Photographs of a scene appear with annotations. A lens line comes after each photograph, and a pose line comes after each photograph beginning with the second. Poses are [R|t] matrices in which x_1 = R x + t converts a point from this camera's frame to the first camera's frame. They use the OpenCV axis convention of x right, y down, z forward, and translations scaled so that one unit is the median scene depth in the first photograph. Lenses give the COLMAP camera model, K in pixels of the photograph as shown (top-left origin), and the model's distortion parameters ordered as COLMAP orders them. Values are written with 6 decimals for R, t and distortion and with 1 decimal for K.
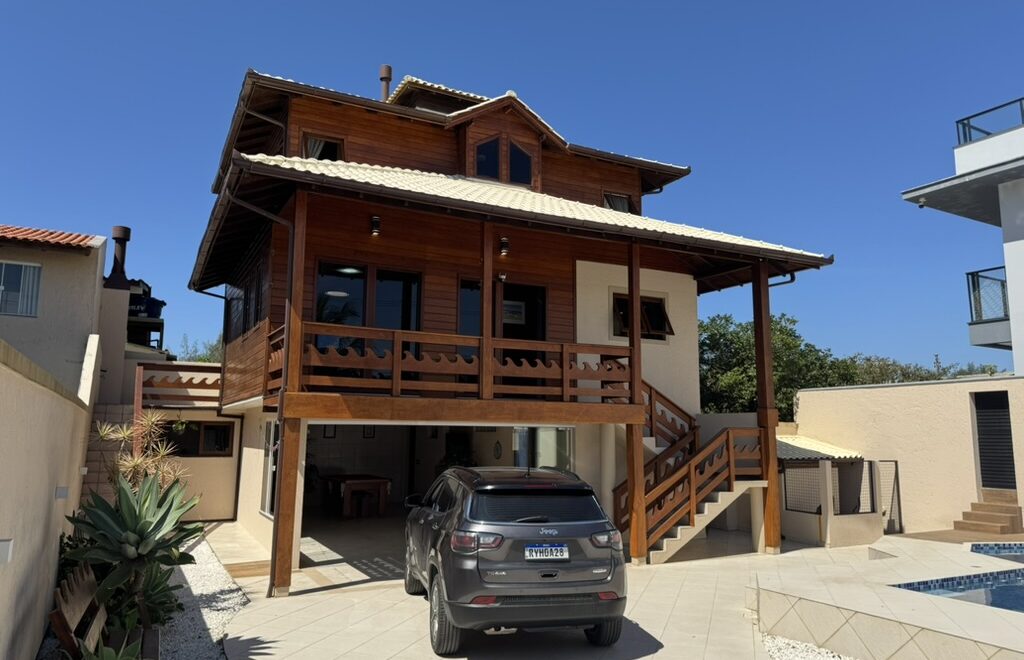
lens RADIAL K [[736.0, 0, 525.9], [0, 736.0, 332.8], [0, 0, 1]] dist [0.045287, -0.042723]
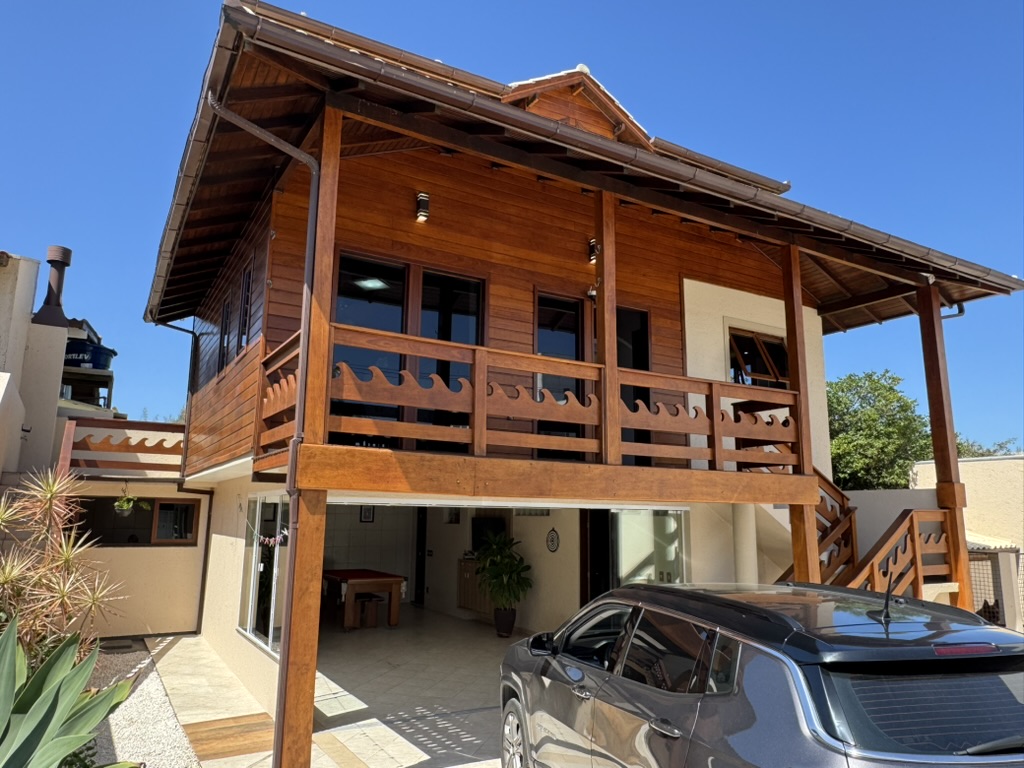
lens RADIAL K [[745.3, 0, 533.8], [0, 745.3, 382.9], [0, 0, 1]] dist [-0.042072, 0.059102]
pose [[0.998563, 0.011548, 0.052328, -0.118639], [-0.009352, 0.999073, -0.042026, 0.037340], [-0.052765, 0.041477, 0.997745, 0.280808]]
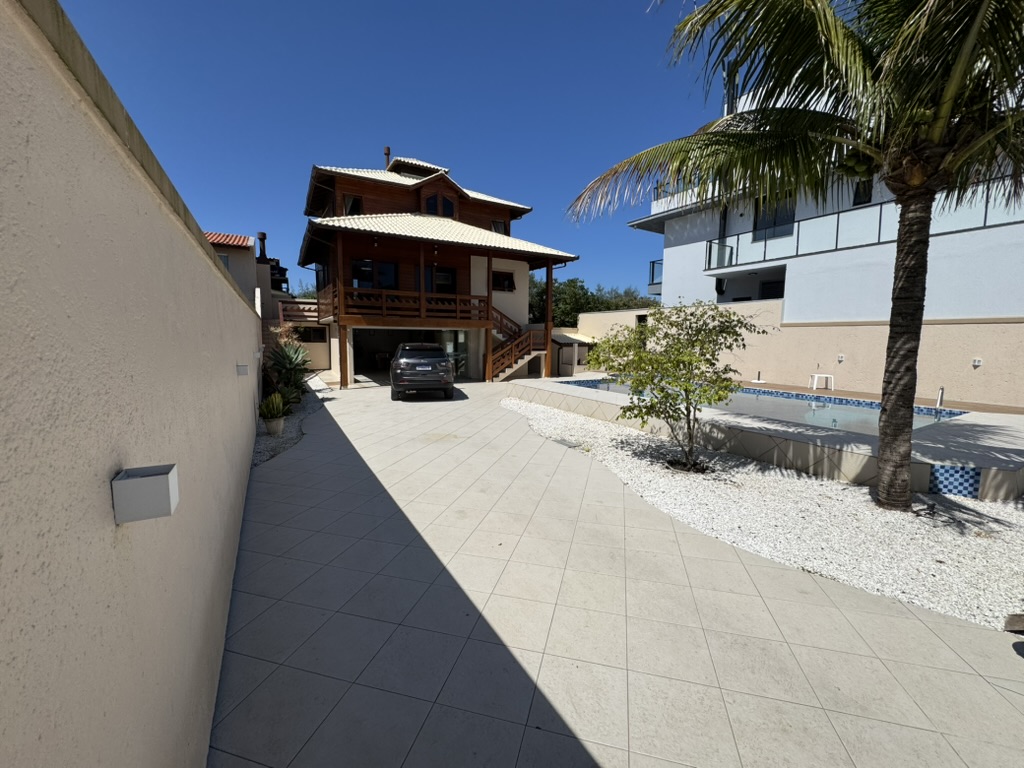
lens RADIAL K [[409.4, 0, 518.8], [0, 409.4, 378.6], [0, 0, 1]] dist [0.006480, 0.000205]
pose [[0.998944, -0.004188, 0.045764, 0.161034], [-0.006820, 0.971305, 0.237738, -0.033562], [-0.045446, -0.237799, 0.970251, -0.326460]]
